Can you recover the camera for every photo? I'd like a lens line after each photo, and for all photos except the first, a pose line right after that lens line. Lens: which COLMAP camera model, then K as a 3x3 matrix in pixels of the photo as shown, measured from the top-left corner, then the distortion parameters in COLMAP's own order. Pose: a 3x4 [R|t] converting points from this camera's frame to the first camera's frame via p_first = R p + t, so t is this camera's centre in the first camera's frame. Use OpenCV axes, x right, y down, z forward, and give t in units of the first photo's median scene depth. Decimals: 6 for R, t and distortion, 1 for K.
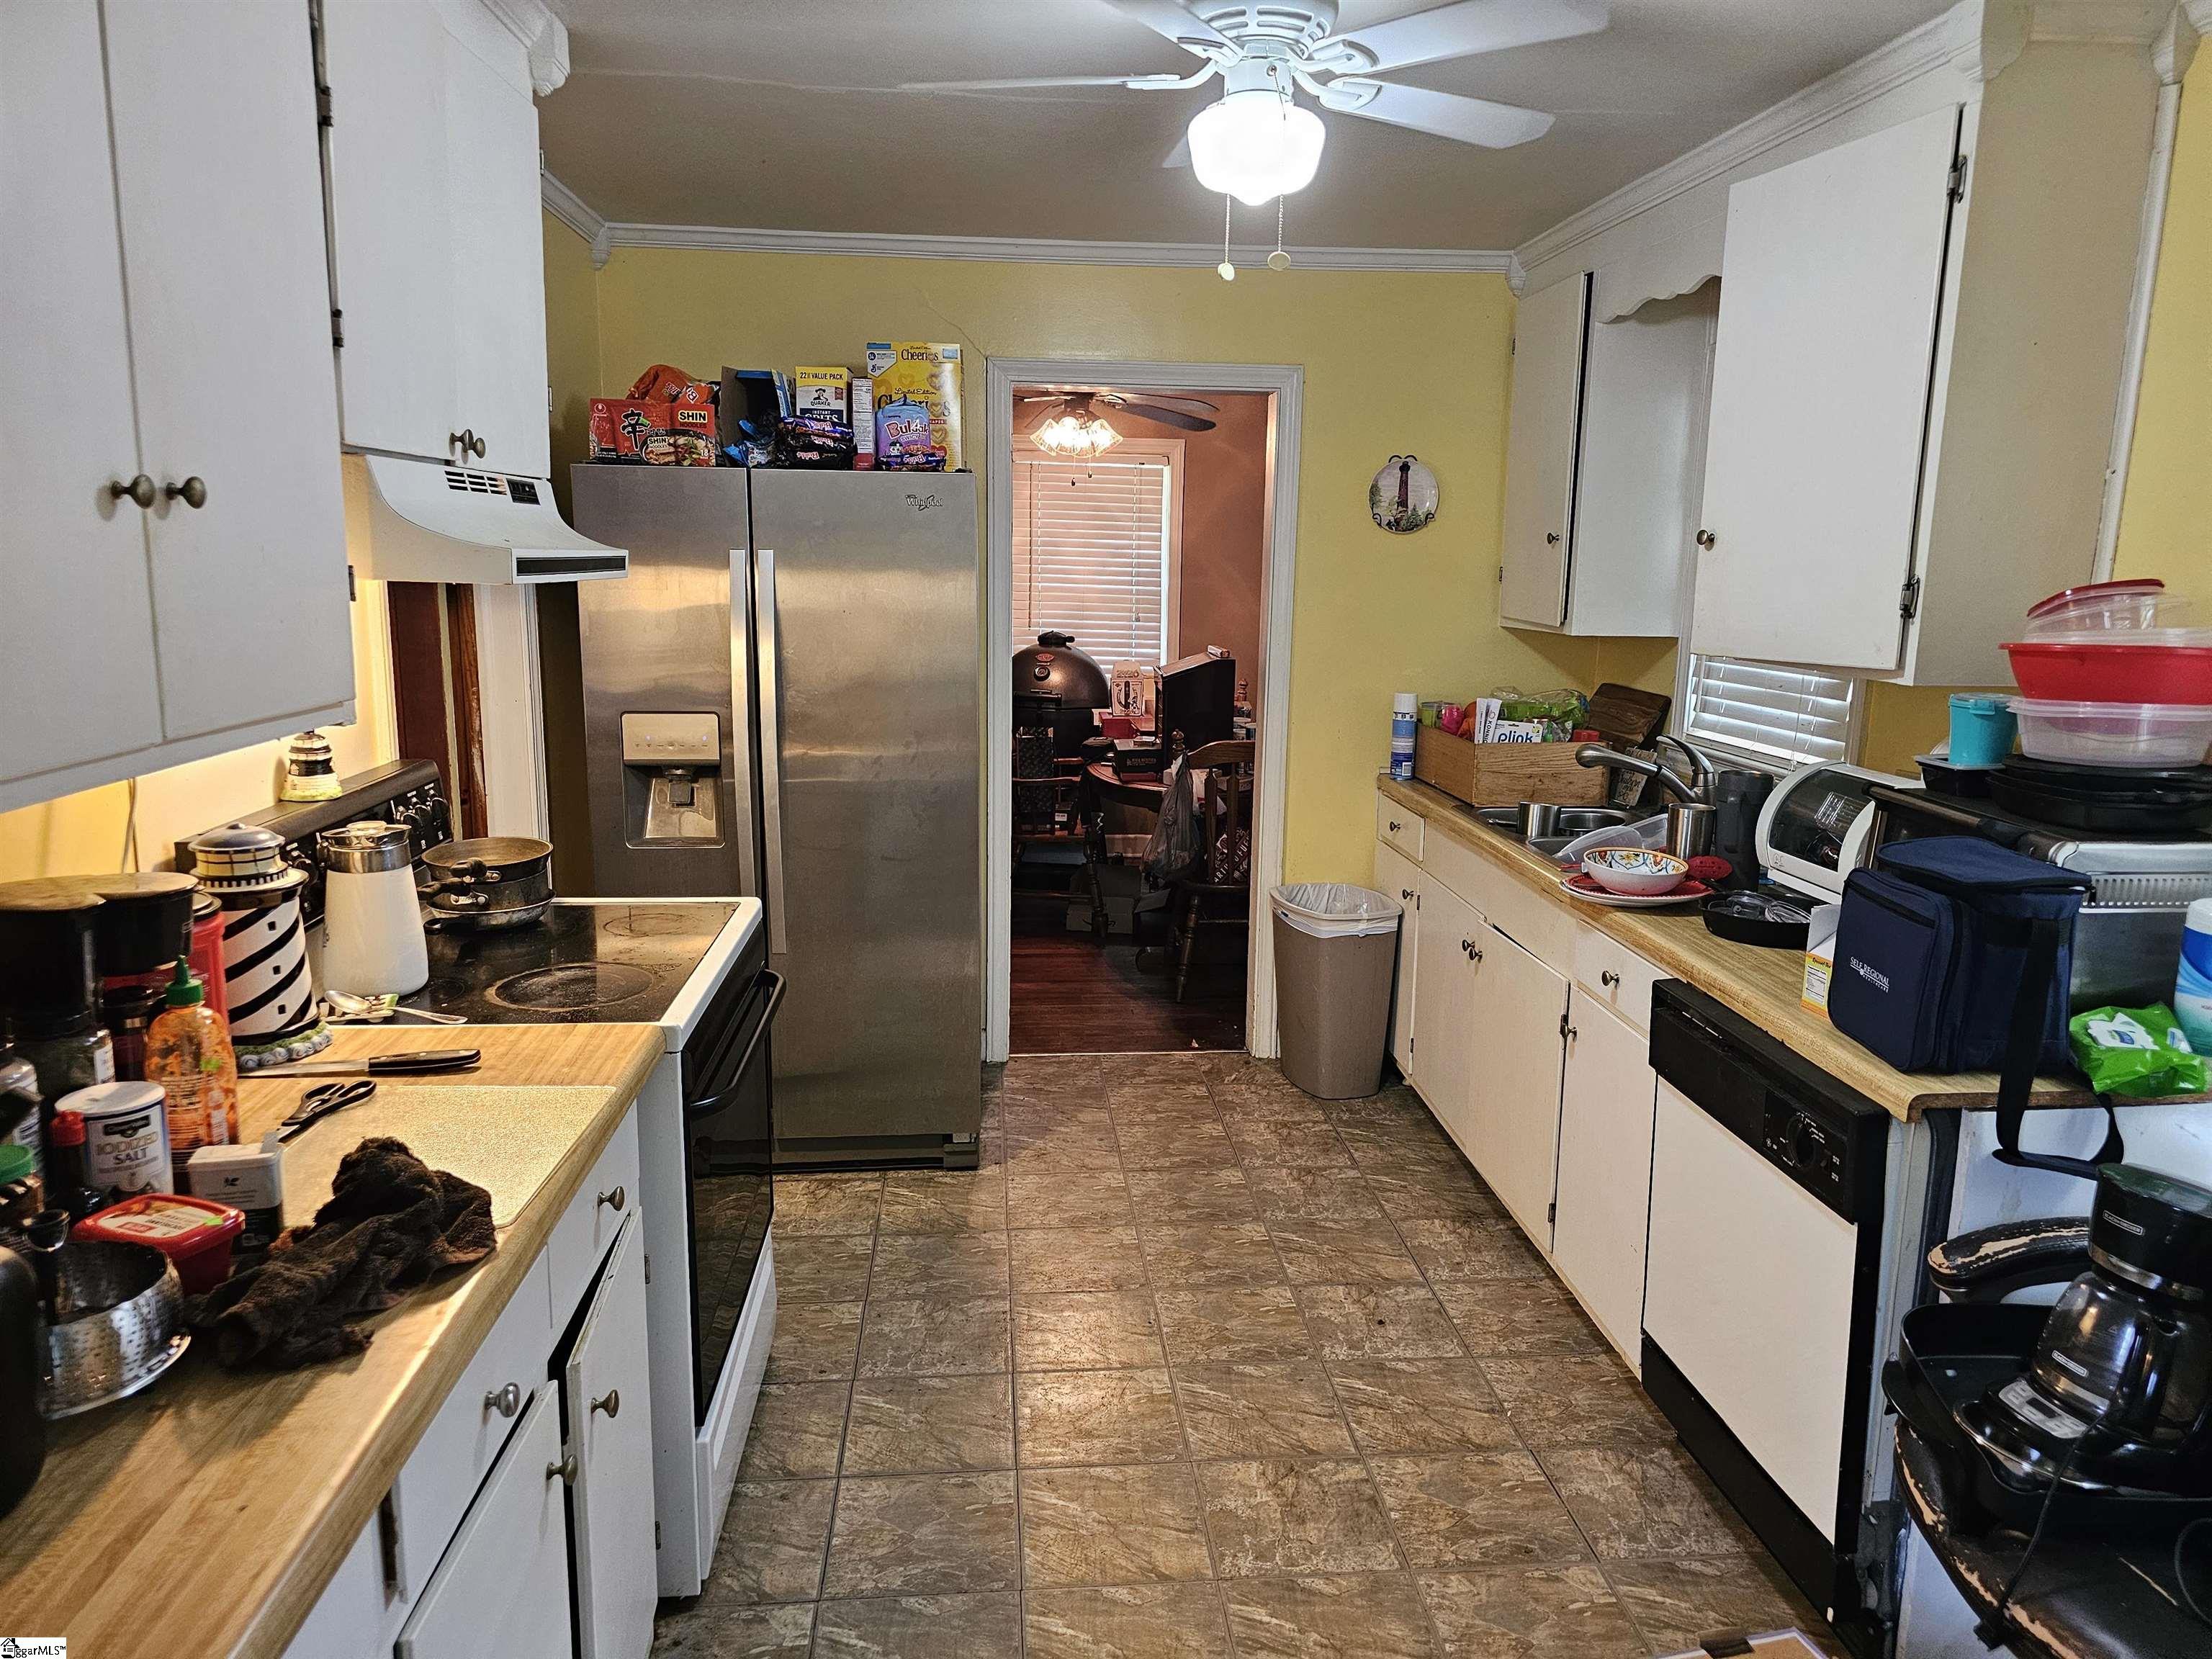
lens RADIAL K [[1483.7, 0, 1117.2], [0, 1483.7, 838.9], [0, 0, 1]] dist [0.025135, -0.022281]
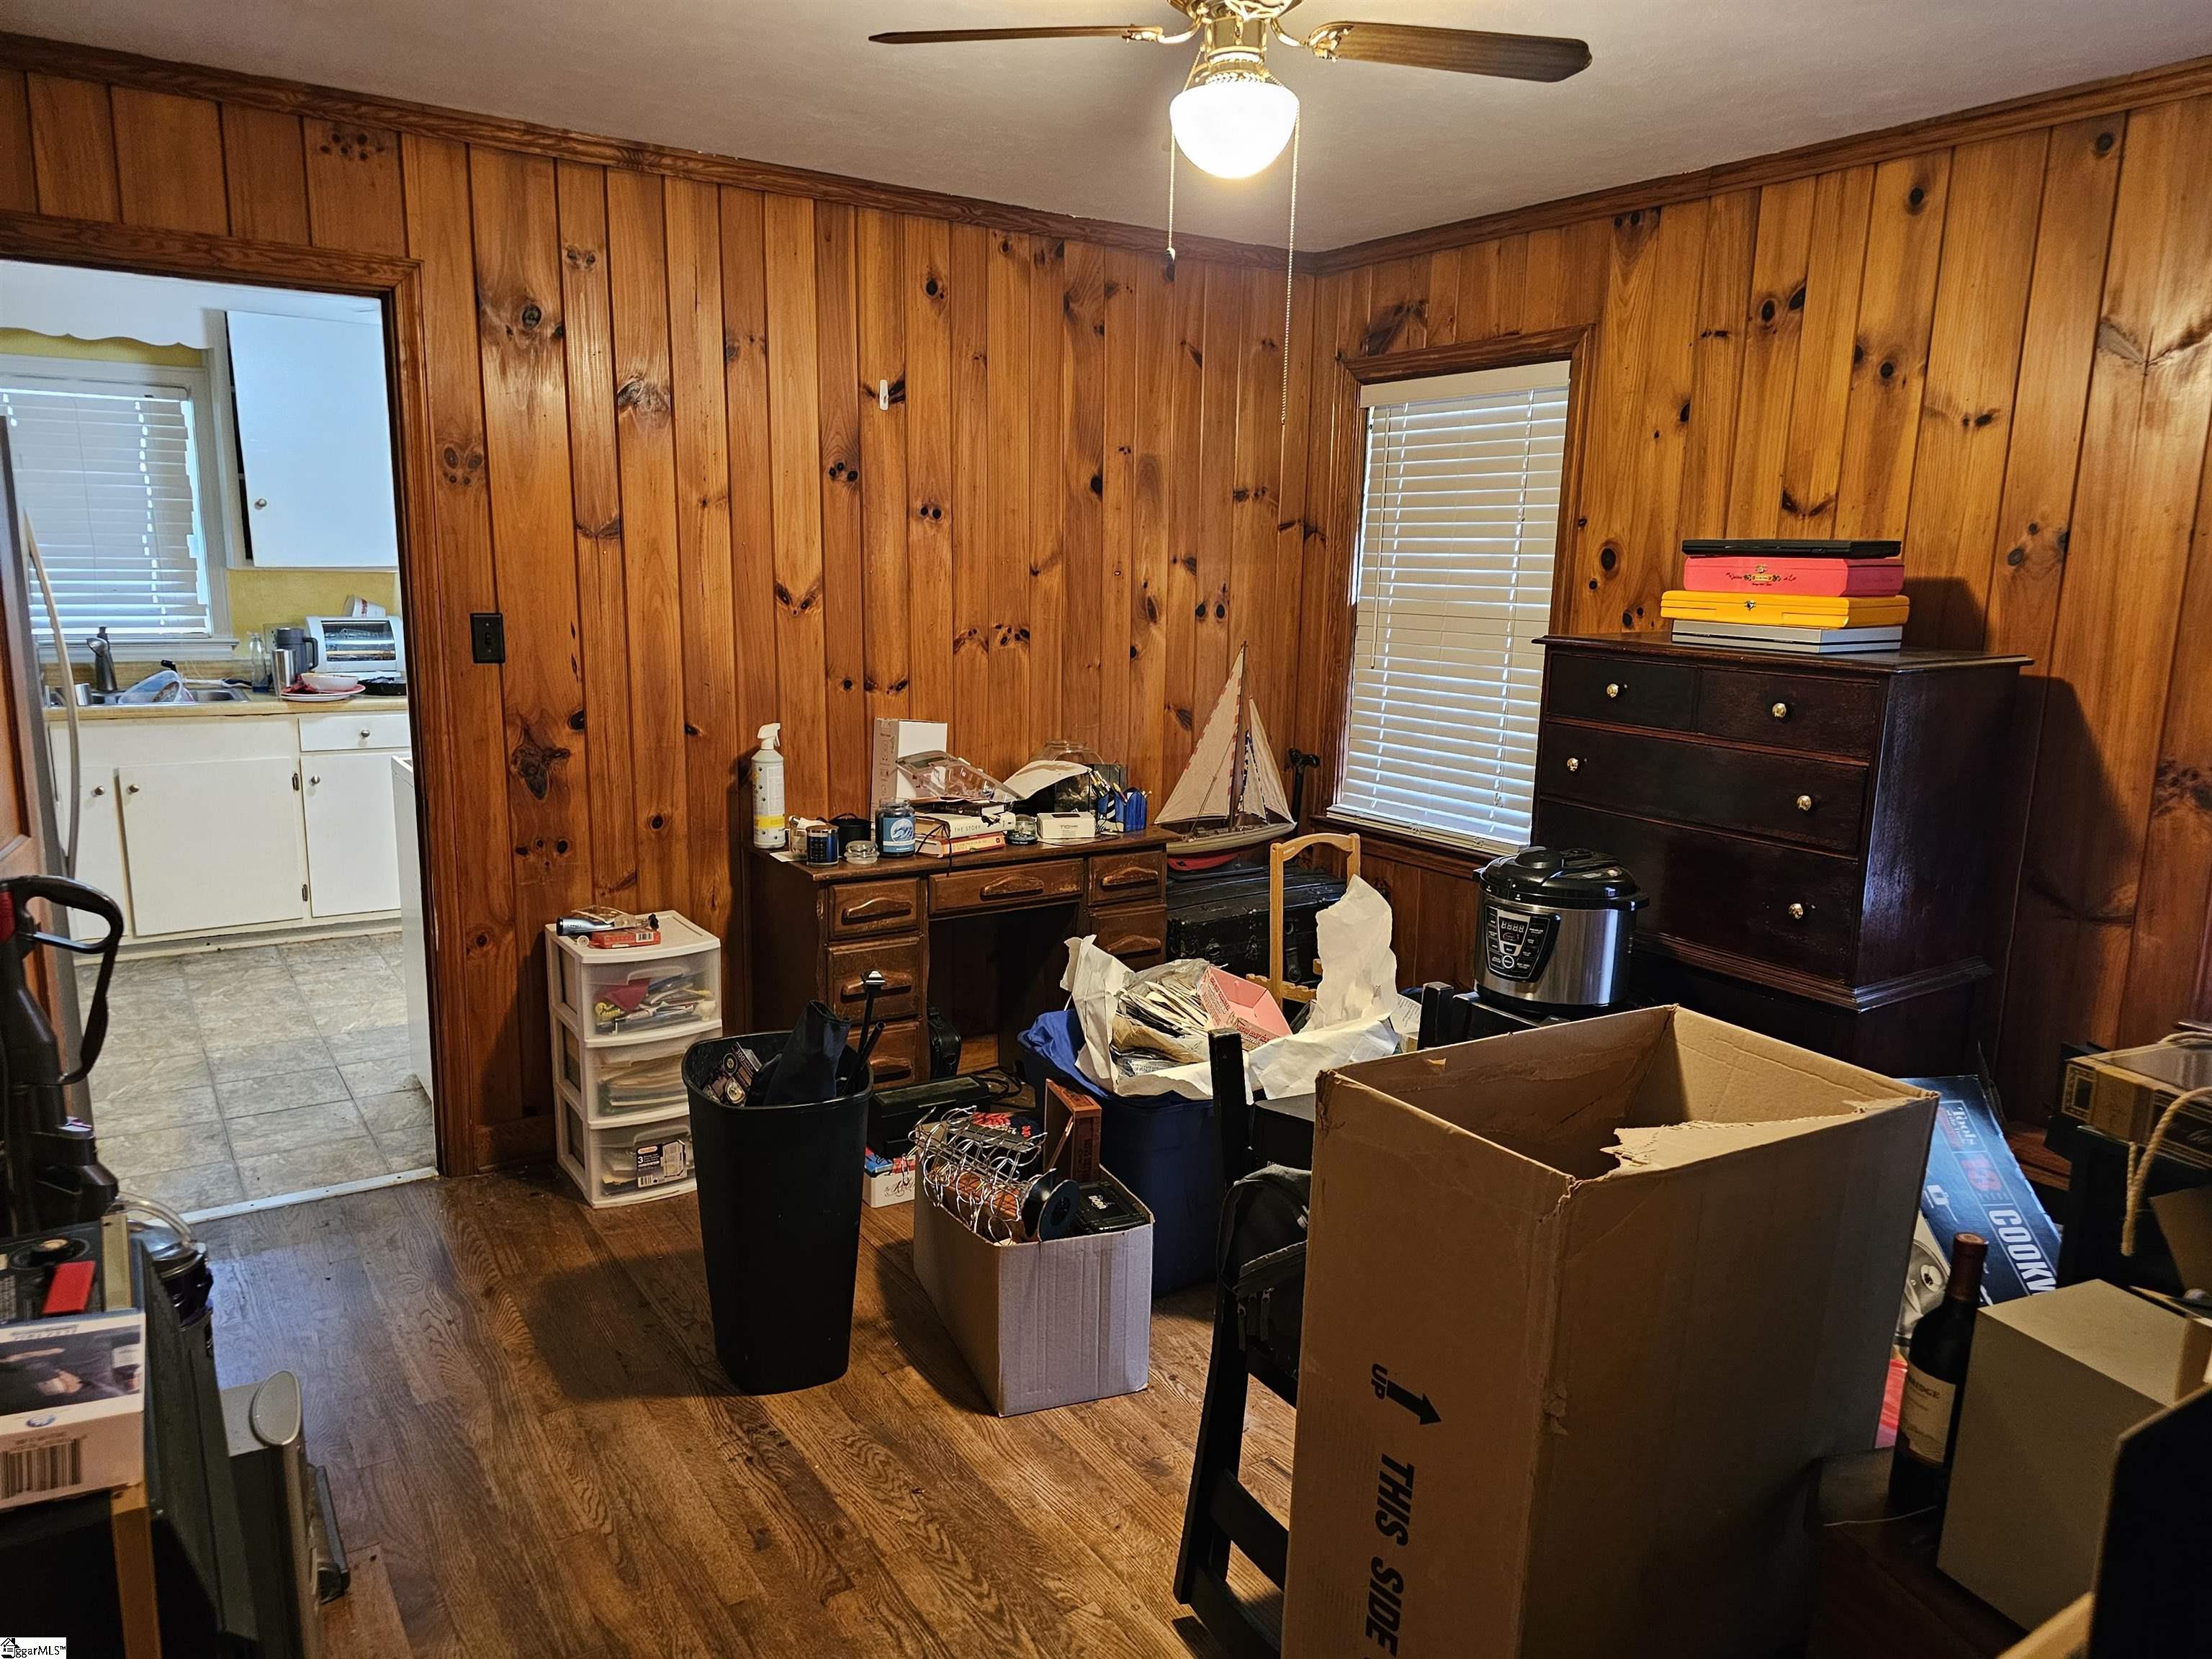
lens RADIAL K [[1483.7, 0, 1117.2], [0, 1483.7, 838.9], [0, 0, 1]] dist [0.025135, -0.022281]
pose [[-0.488496, -0.192805, 0.850998, -1.517559], [0.134418, 0.947013, 0.291717, -0.175462], [-0.862151, 0.256892, -0.436695, 0.856423]]
